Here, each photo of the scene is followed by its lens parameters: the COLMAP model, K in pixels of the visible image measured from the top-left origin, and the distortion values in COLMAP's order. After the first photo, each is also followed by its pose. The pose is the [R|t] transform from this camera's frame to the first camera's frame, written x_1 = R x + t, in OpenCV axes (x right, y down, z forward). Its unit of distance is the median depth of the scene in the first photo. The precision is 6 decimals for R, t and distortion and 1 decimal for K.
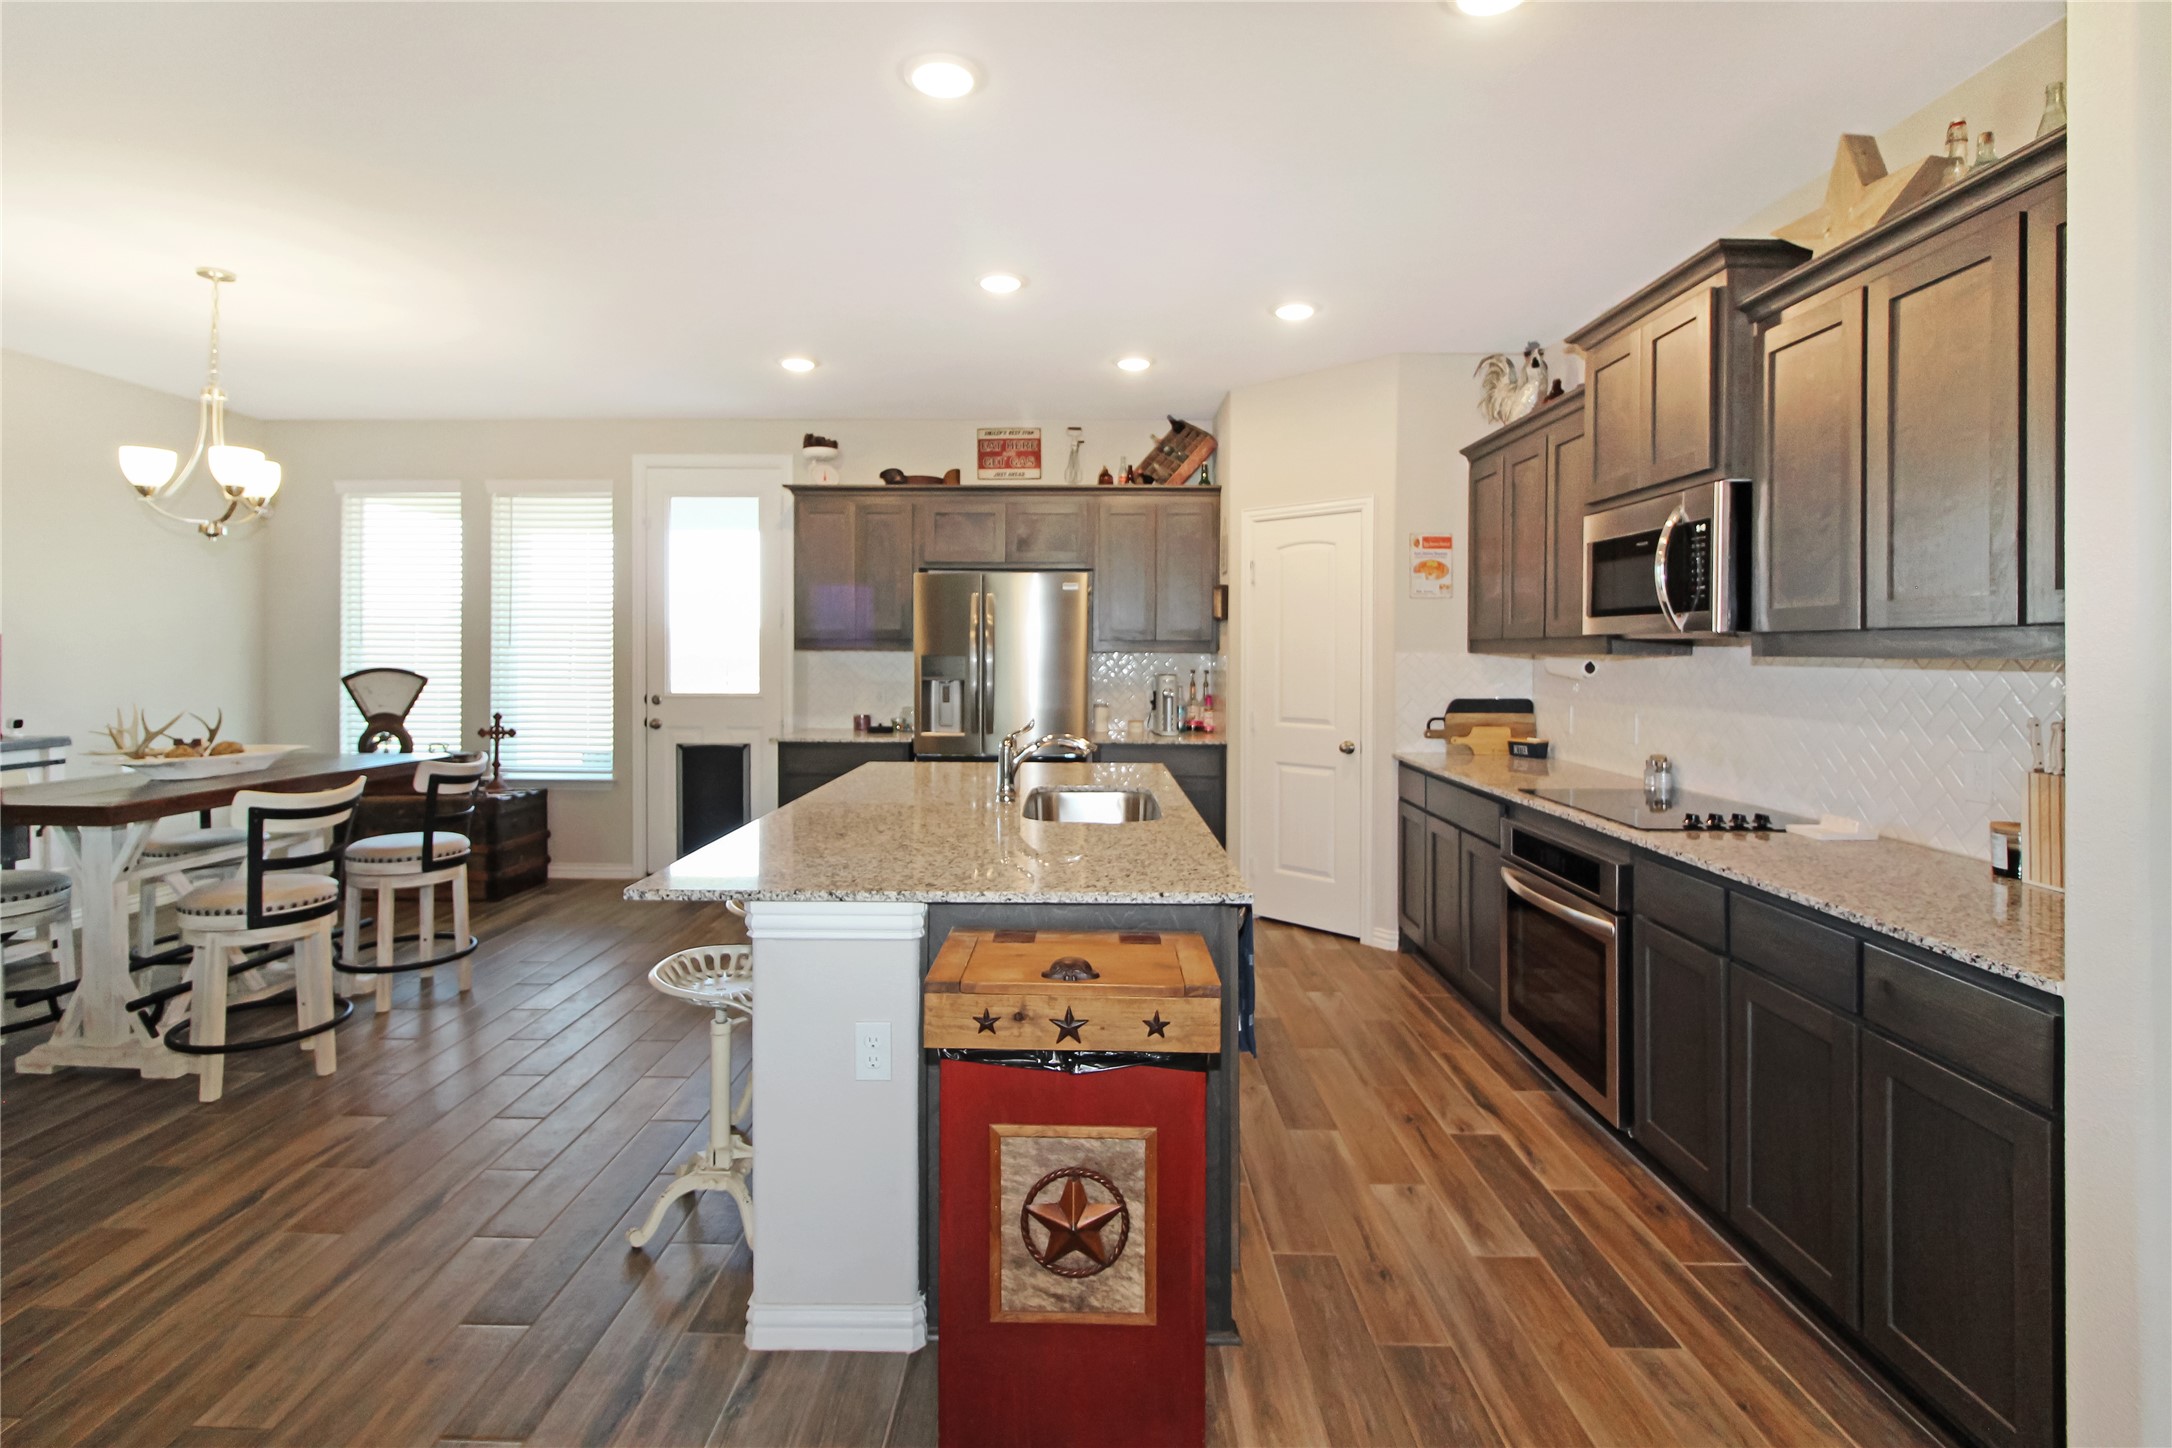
lens RADIAL K [[1022.0, 0, 1071.1], [0, 1022.0, 656.6], [0, 0, 1]] dist [0.004605, -0.000199]
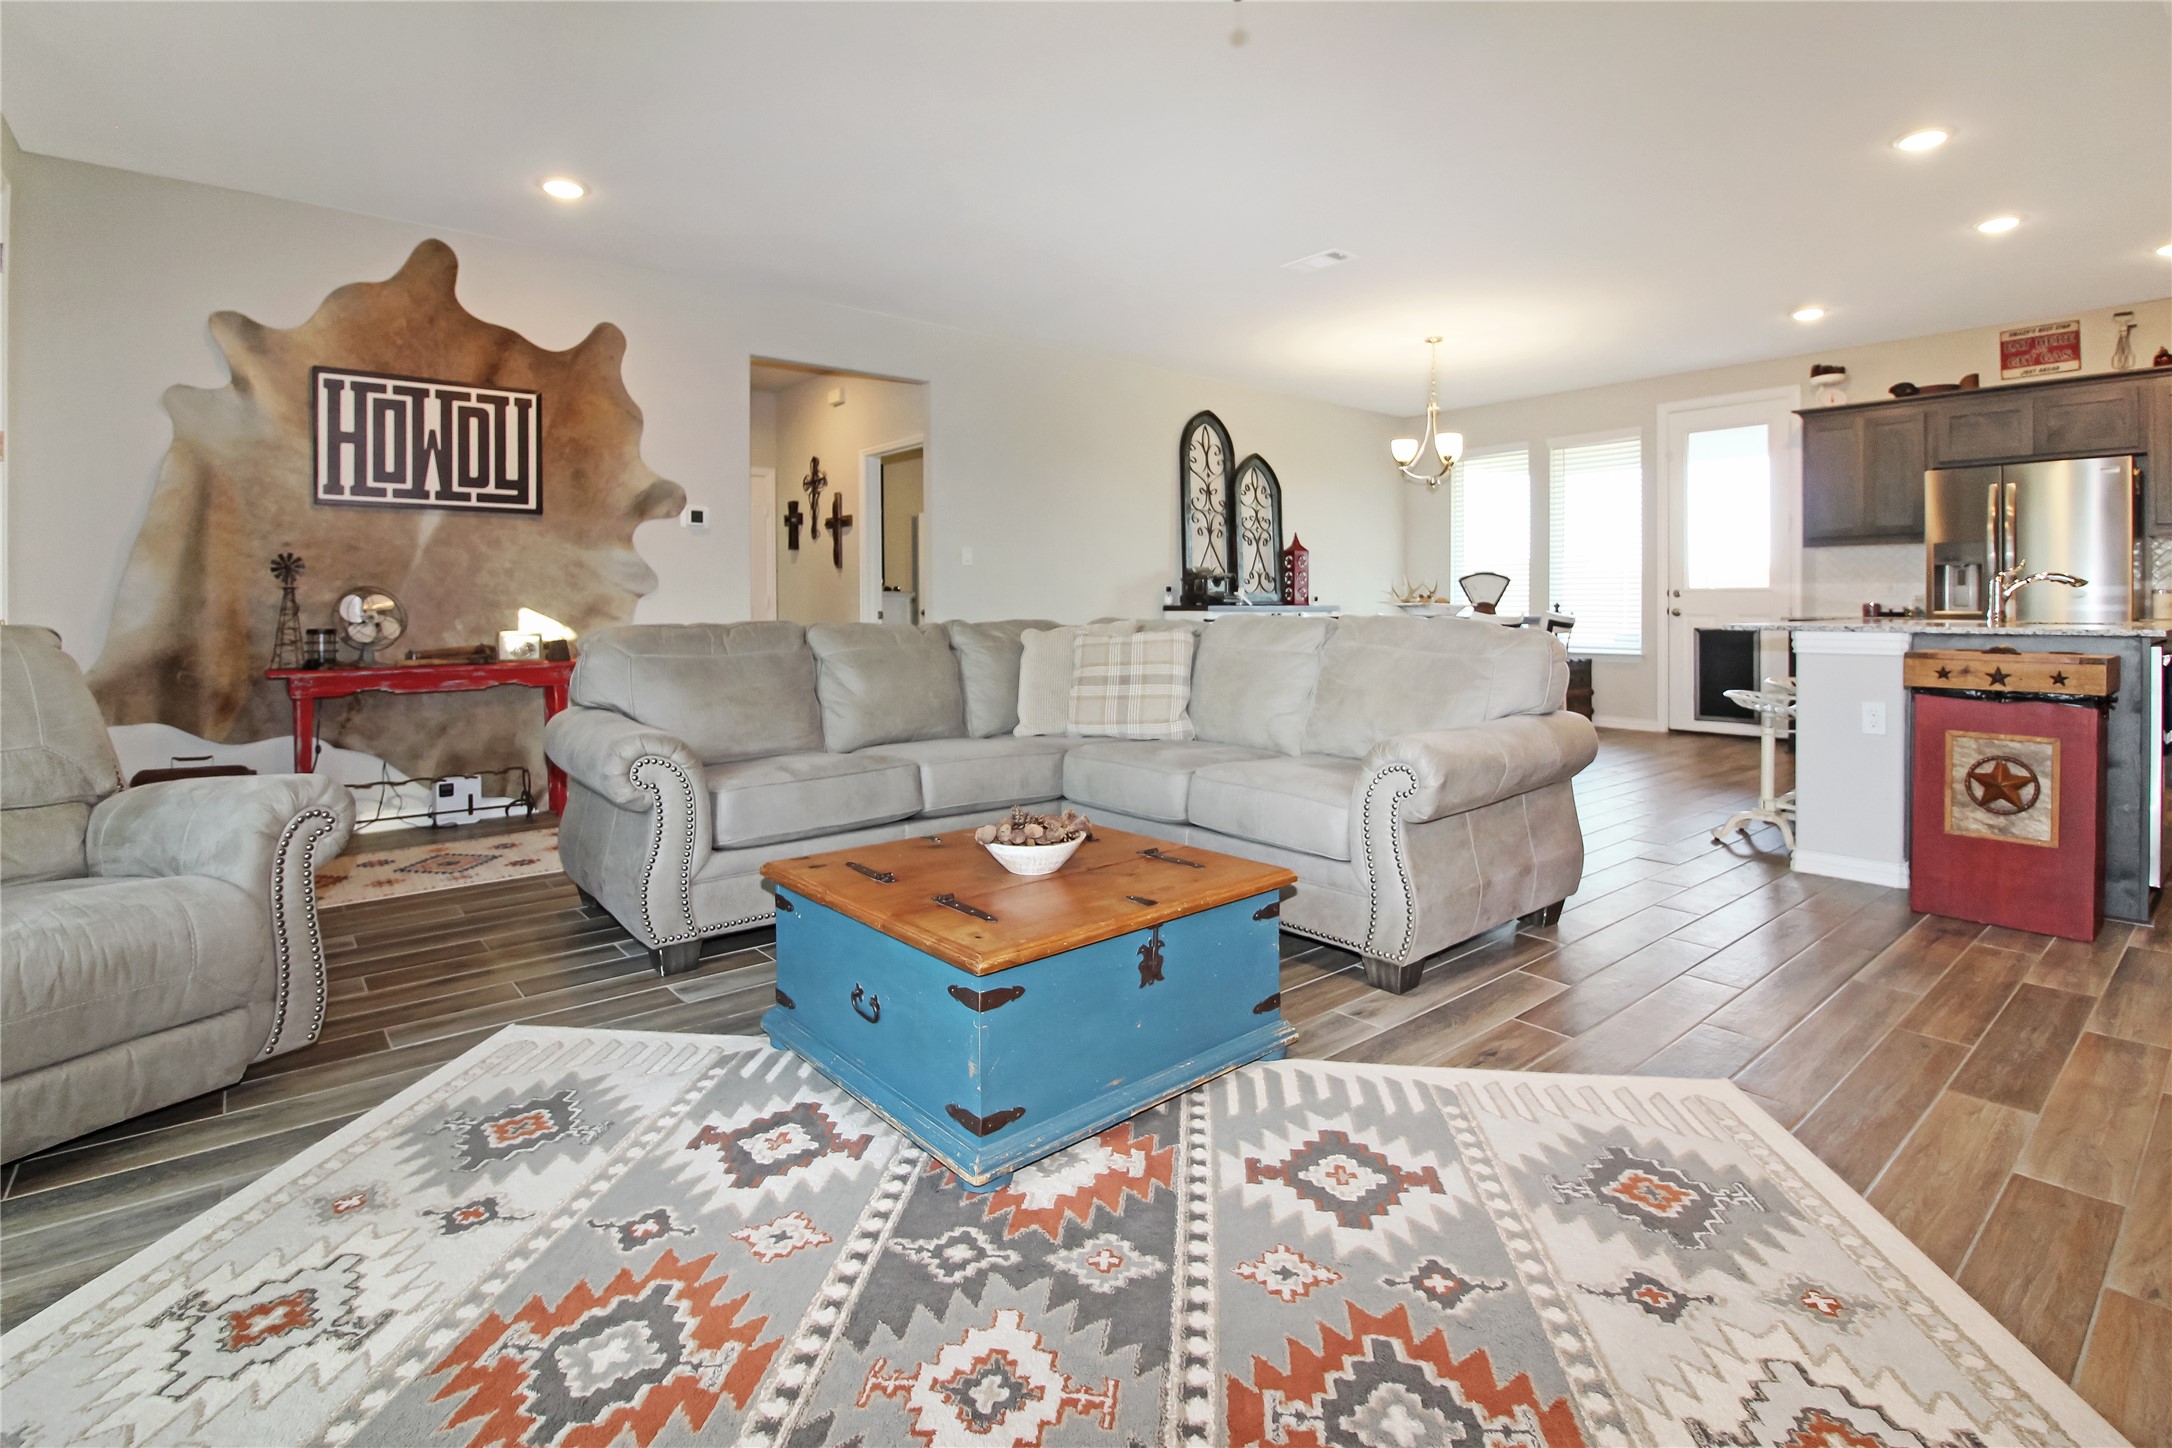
lens RADIAL K [[1024.8, 0, 1091.8], [0, 1024.8, 613.3], [0, 0, 1]] dist [-0.006182, -0.013995]
pose [[0.652754, 0.001124, -0.757569, 0.113660], [-0.000035, 0.999999, 0.001454, 0.087949], [0.757570, -0.000923, 0.652753, -0.522635]]
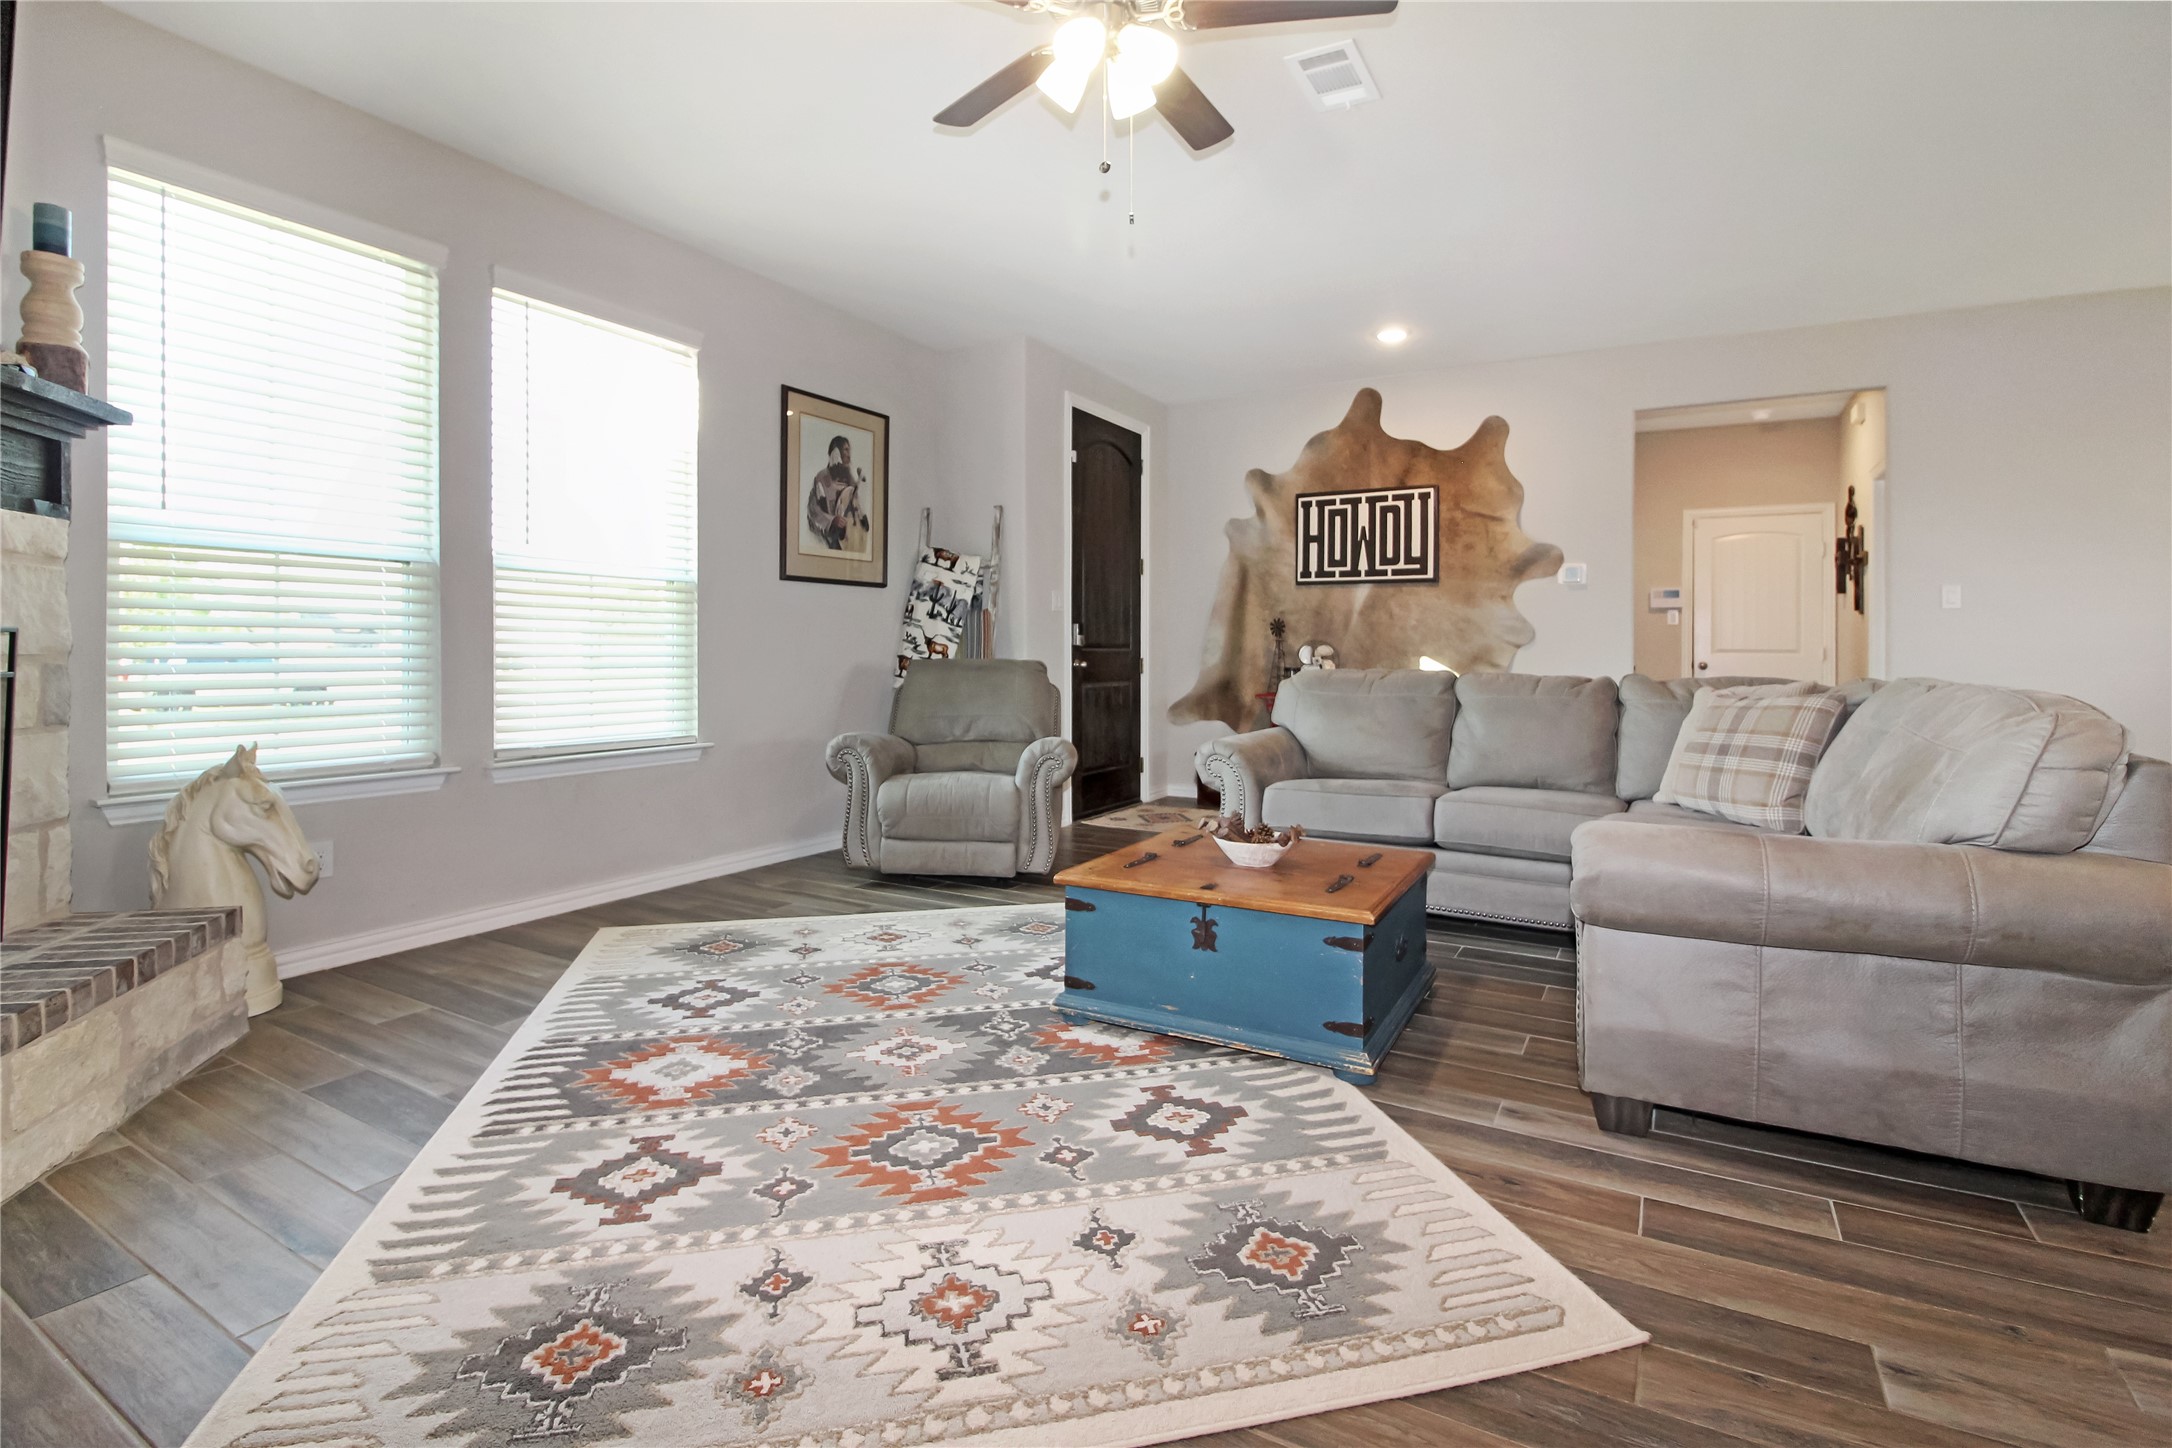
lens RADIAL K [[1018.1, 0, 1086.4], [0, 1018.1, 653.1], [0, 0, 1]] dist [-0.011640, 0.000214]
pose [[-0.484542, -0.002217, -0.874765, 0.324663], [-0.015120, 0.999869, 0.005841, 0.079004], [0.874637, 0.016057, -0.484512, -0.011046]]
